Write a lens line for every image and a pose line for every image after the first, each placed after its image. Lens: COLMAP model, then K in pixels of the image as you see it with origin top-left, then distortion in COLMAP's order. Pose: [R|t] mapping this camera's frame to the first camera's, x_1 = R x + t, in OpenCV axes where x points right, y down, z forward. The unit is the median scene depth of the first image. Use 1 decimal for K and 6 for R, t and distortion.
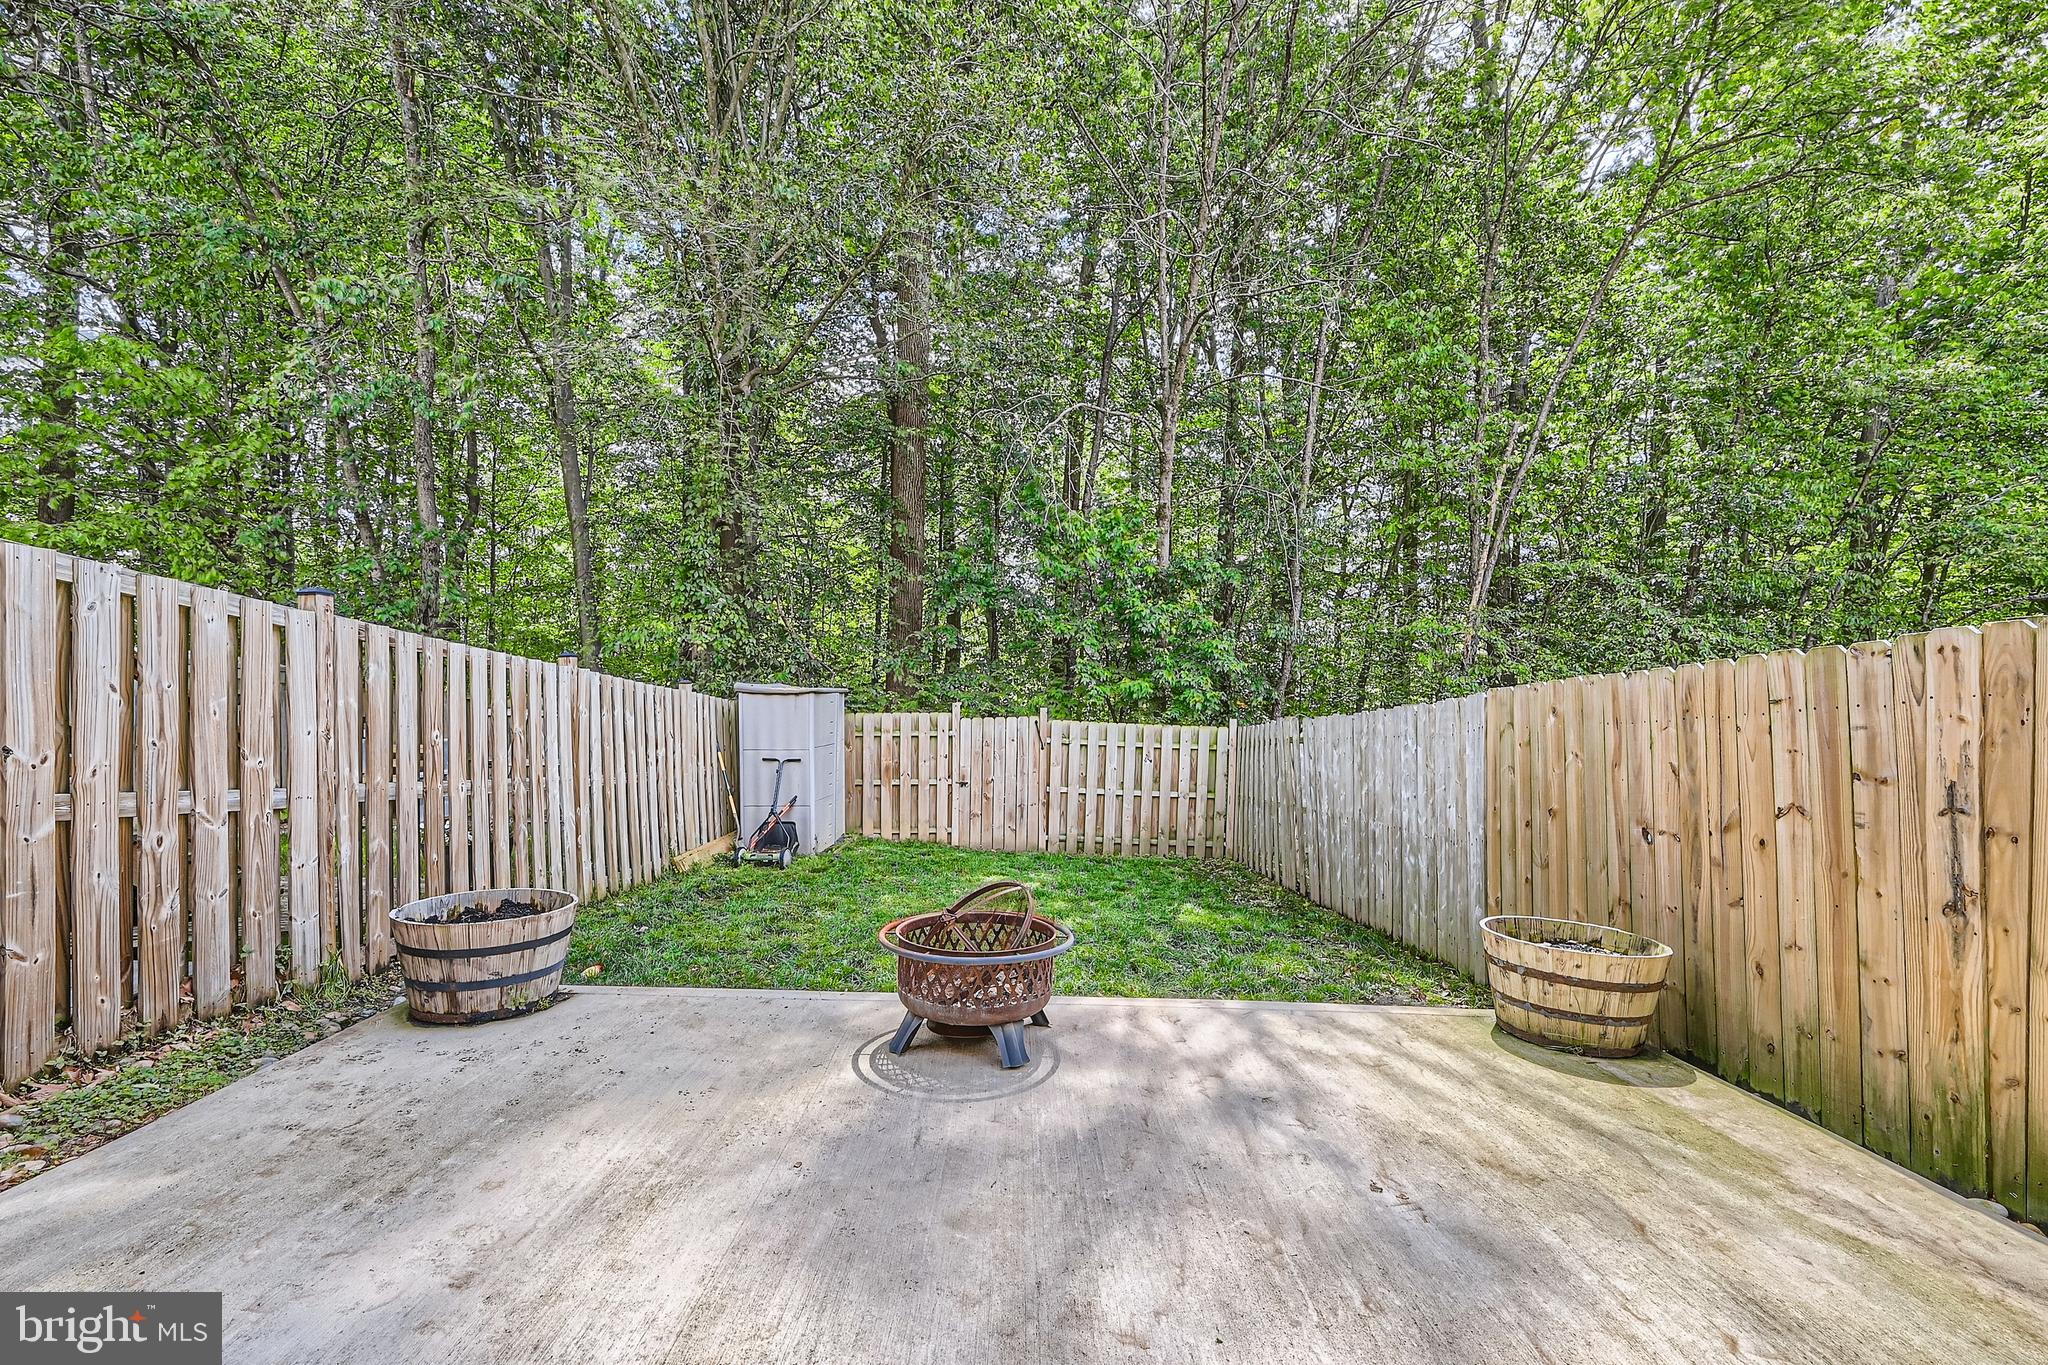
lens RADIAL K [[821.7, 0, 1007.5], [0, 821.7, 710.1], [0, 0, 1]] dist [0.002293, 0.000456]
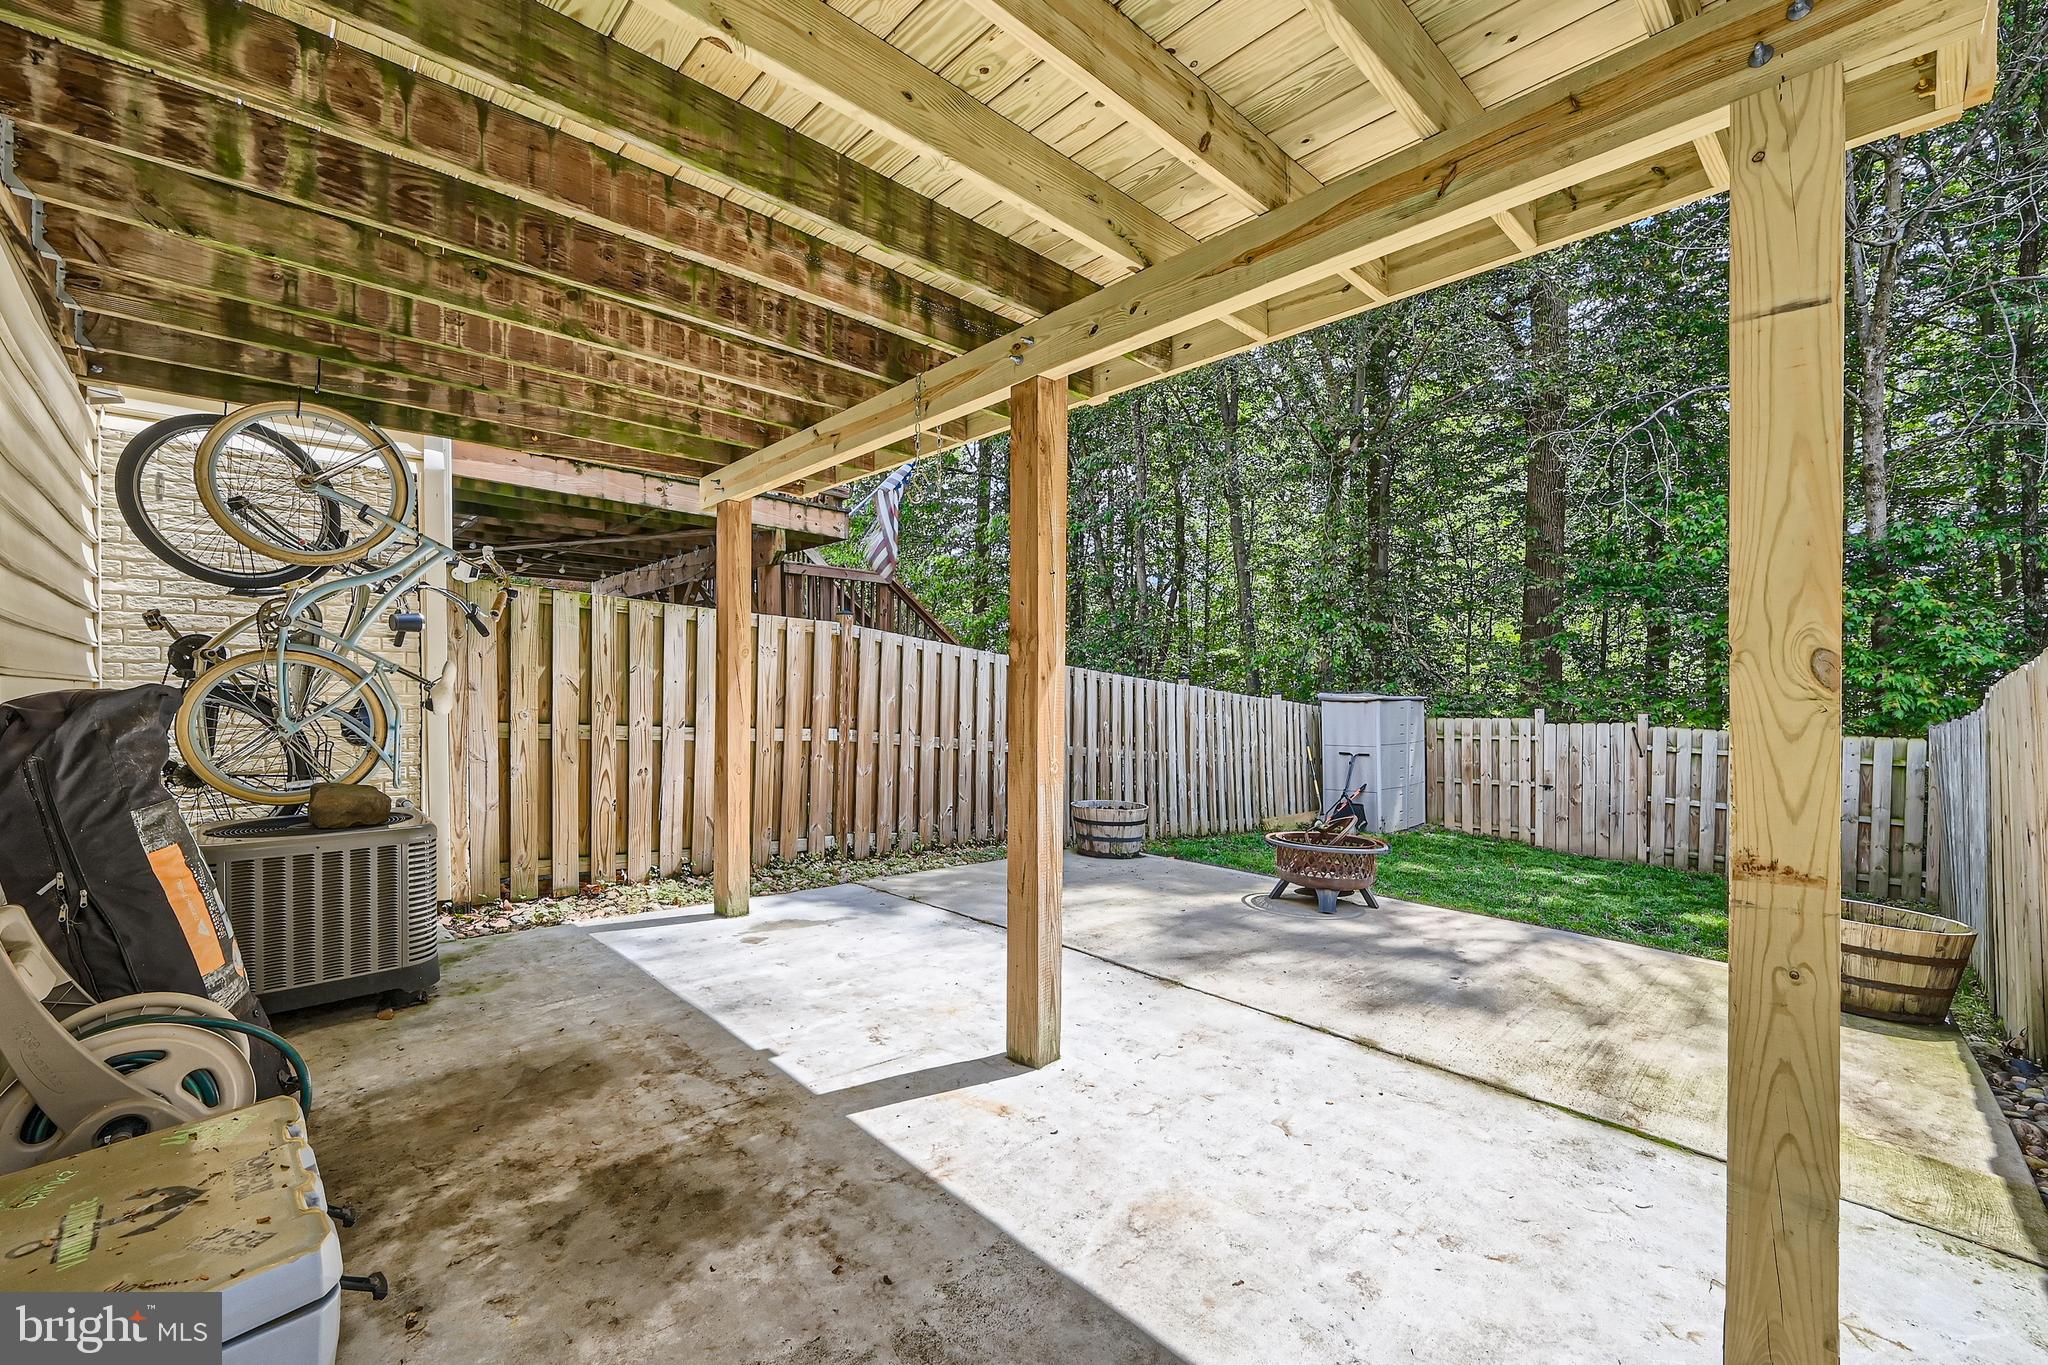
lens RADIAL K [[821.7, 0, 1045.5], [0, 821.7, 686.8], [0, 0, 1]] dist [0.002293, 0.000456]
pose [[0.714061, -0.018654, -0.699835, 0.226846], [-0.008875, 0.999323, -0.035693, 0.006188], [0.700027, 0.031698, 0.713413, -0.189298]]
